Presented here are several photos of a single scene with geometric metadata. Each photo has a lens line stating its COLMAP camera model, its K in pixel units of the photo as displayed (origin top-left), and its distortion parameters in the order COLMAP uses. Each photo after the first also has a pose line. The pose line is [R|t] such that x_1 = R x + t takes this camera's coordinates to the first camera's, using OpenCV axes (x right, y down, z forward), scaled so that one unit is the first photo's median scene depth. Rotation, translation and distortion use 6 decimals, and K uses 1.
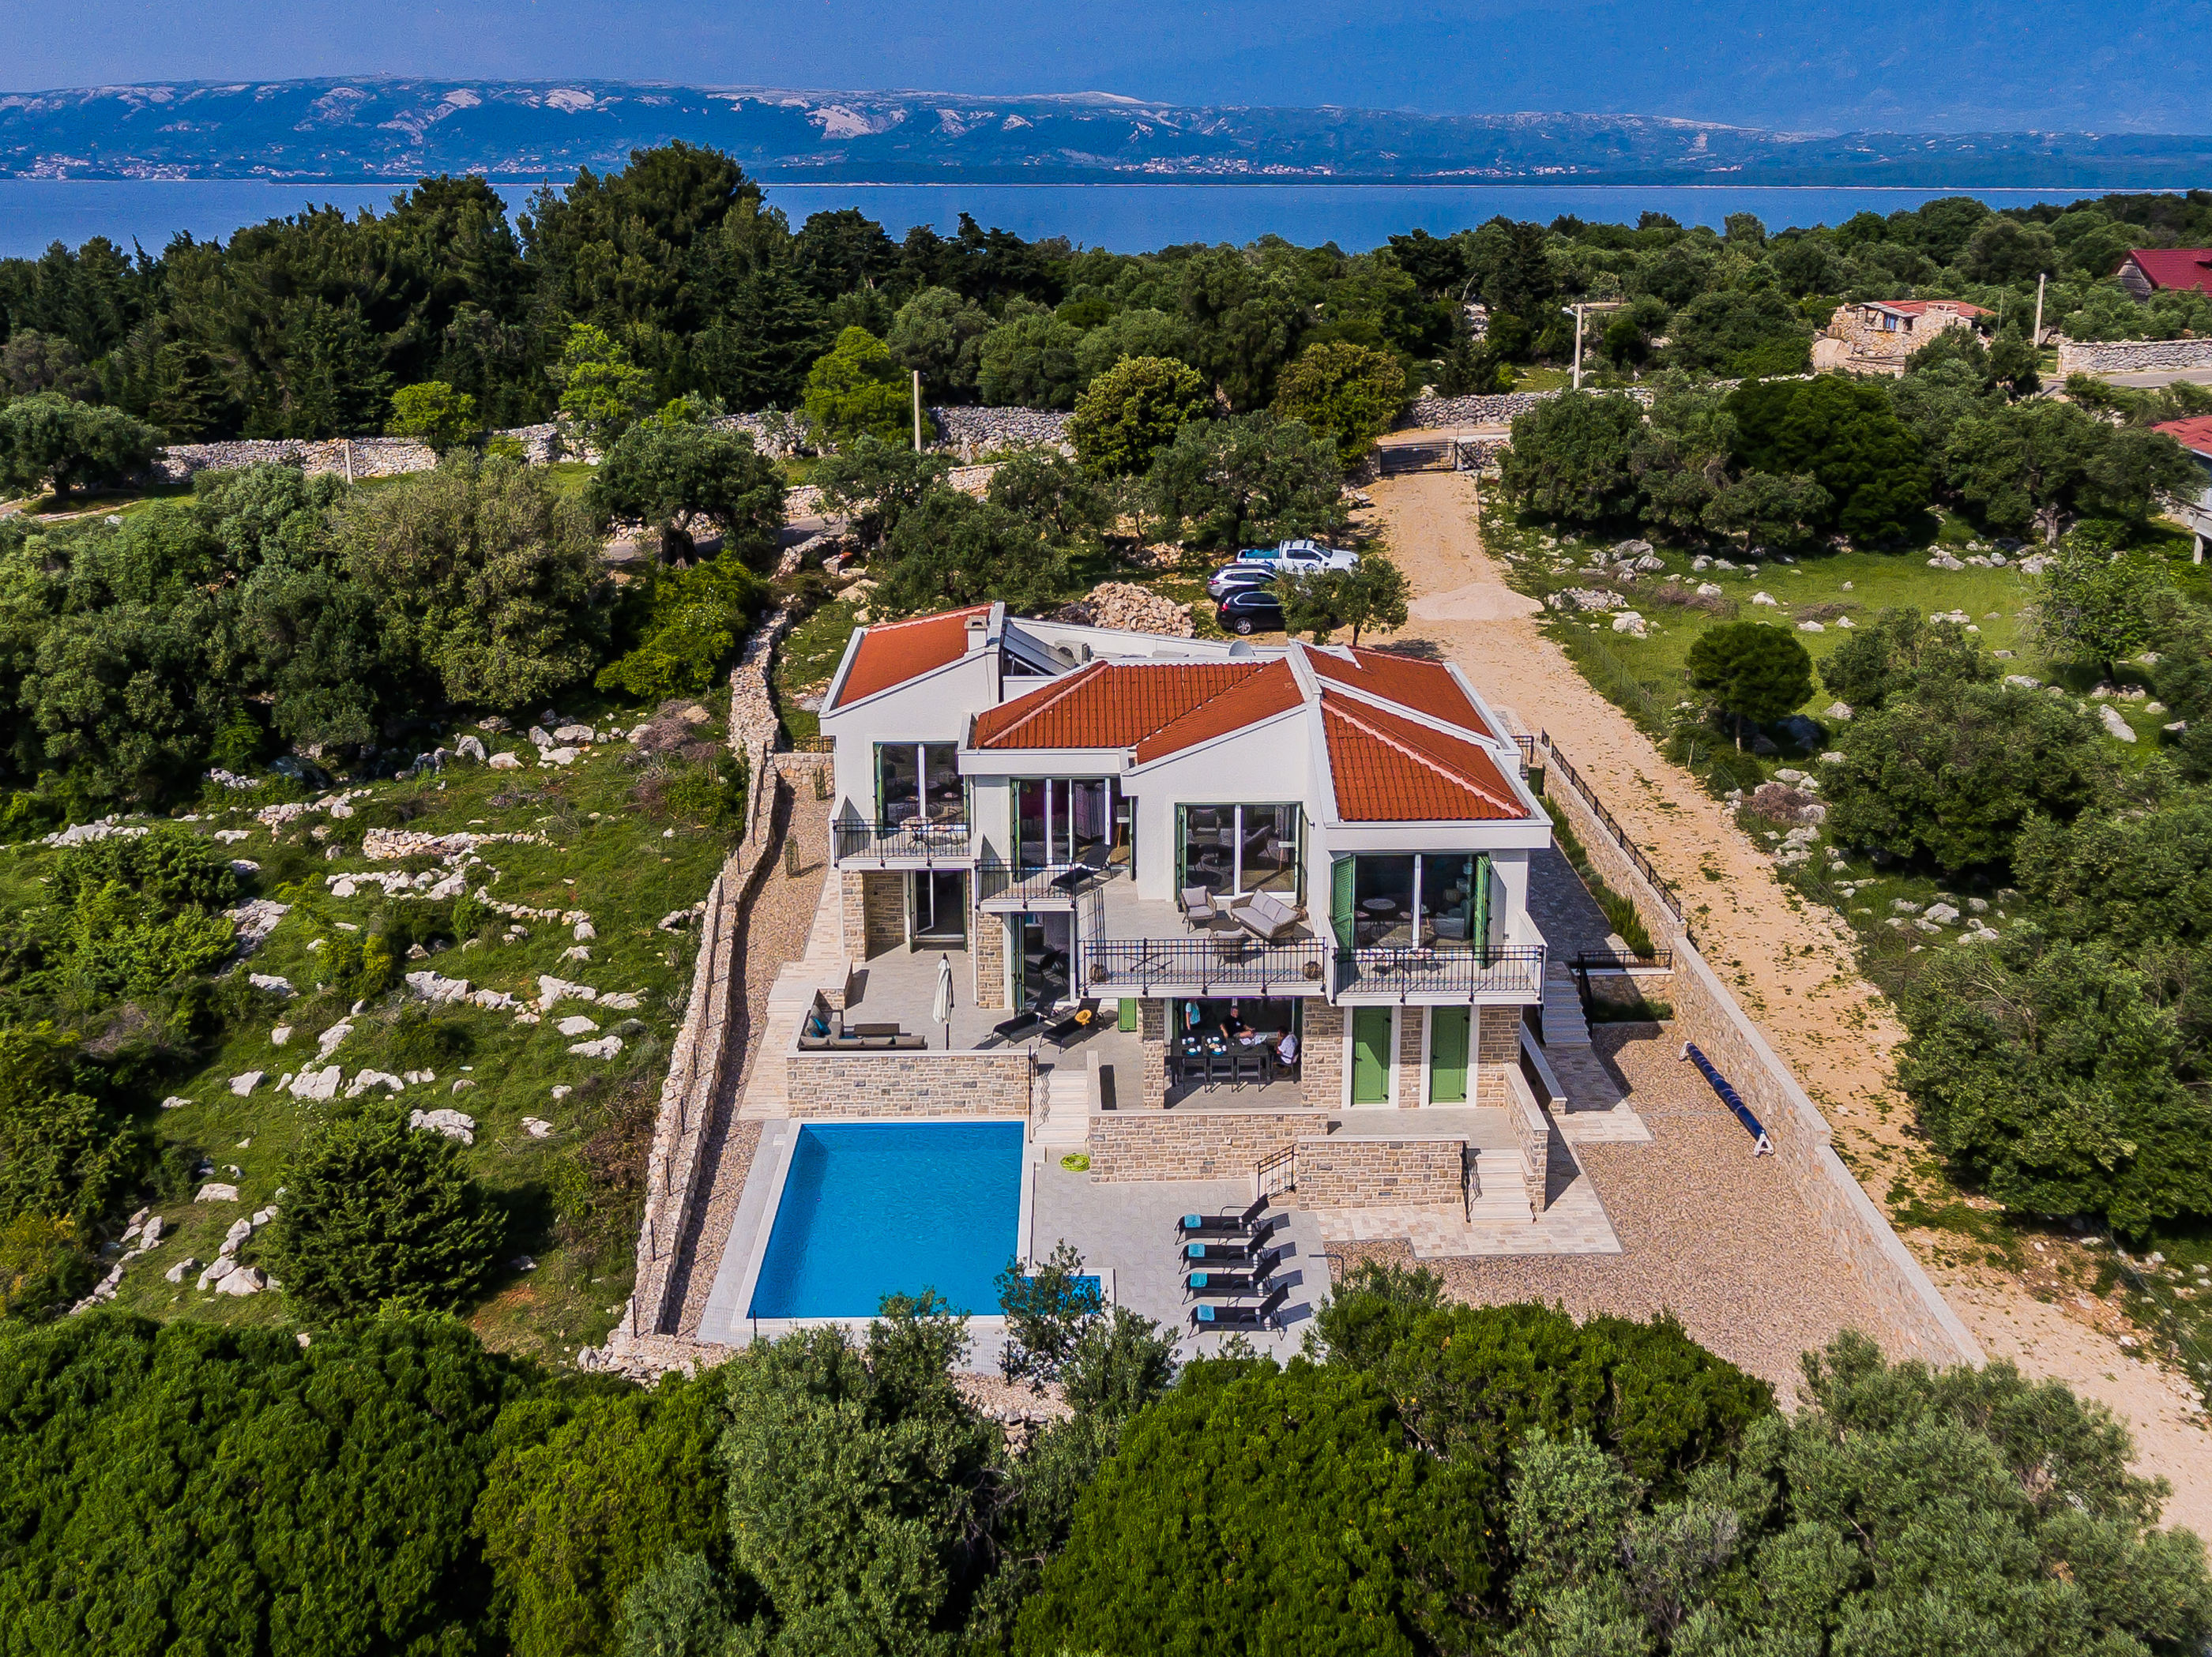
lens RADIAL K [[2110.4, 0, 1106.0], [0, 2110.4, 828.5], [0, 0, 1]] dist [-0.004505, 0.000581]
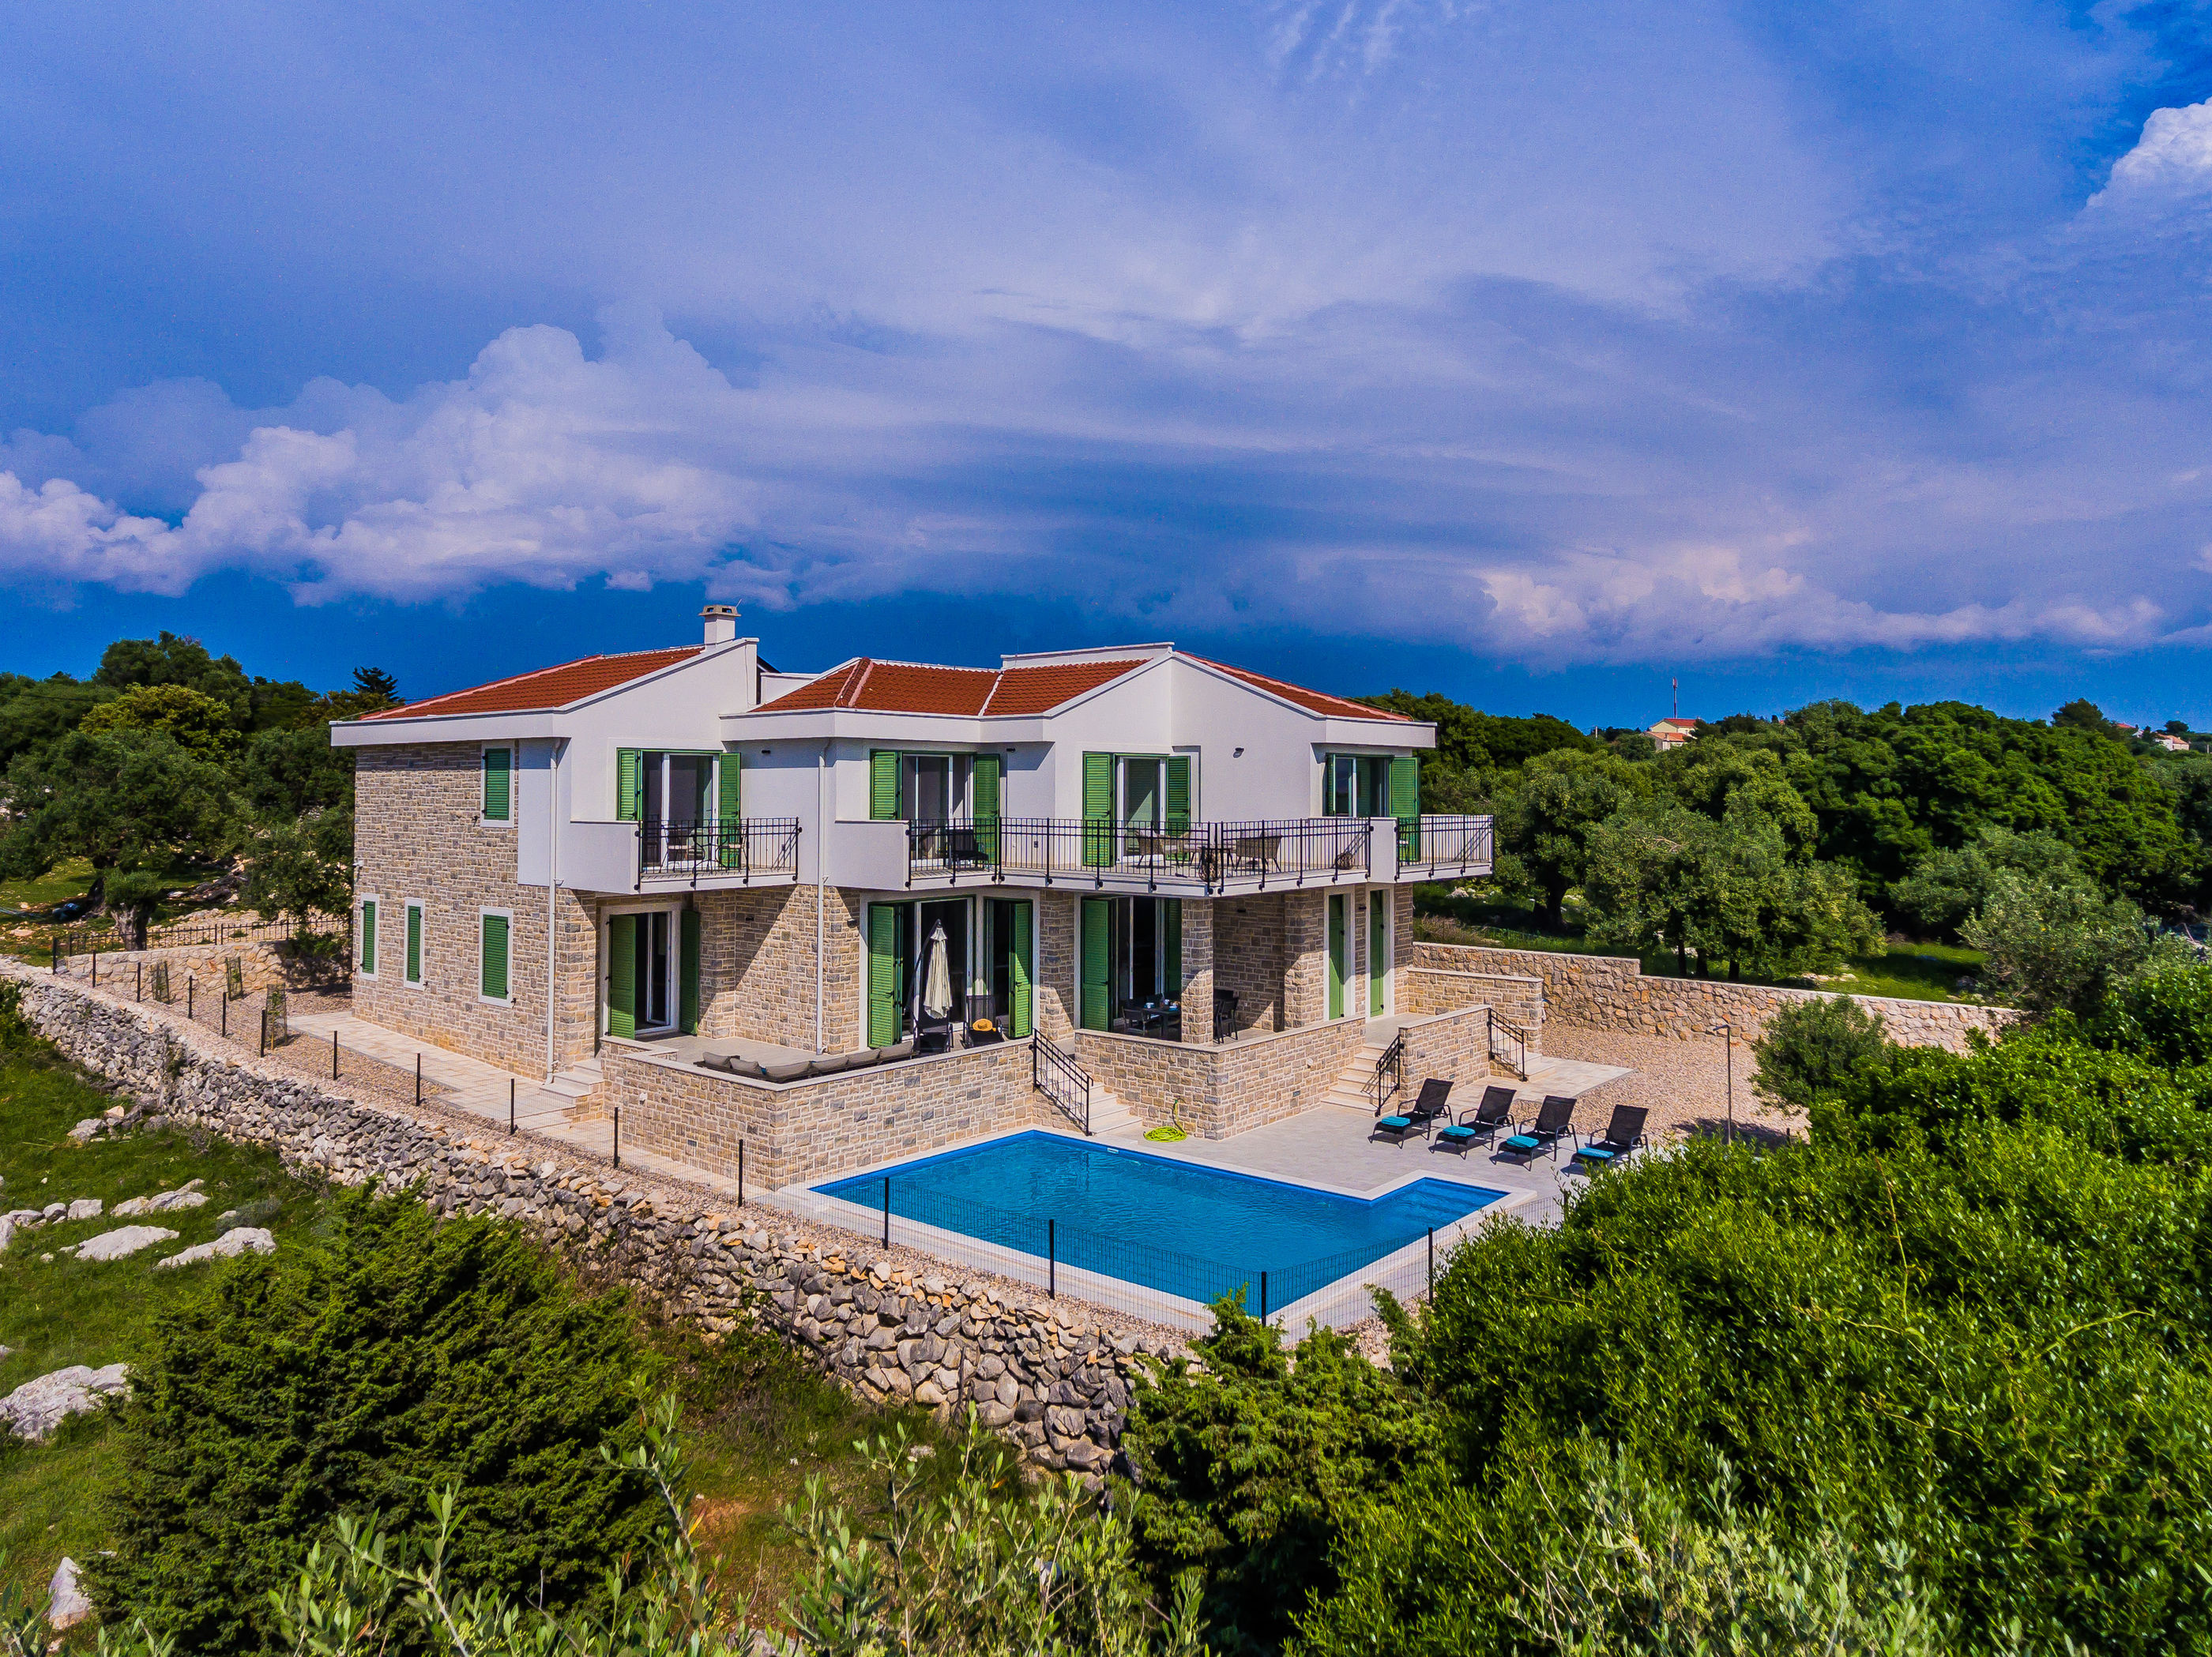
lens RADIAL K [[1449.5, 0, 1158.4], [0, 1449.5, 740.9], [0, 0, 1]] dist [-0.005733, 0.000011]
pose [[0.644575, 0.030827, 0.763919, -0.370030], [0.232338, 0.944034, -0.234135, 0.120814], [-0.728383, 0.328405, 0.601339, 0.514681]]
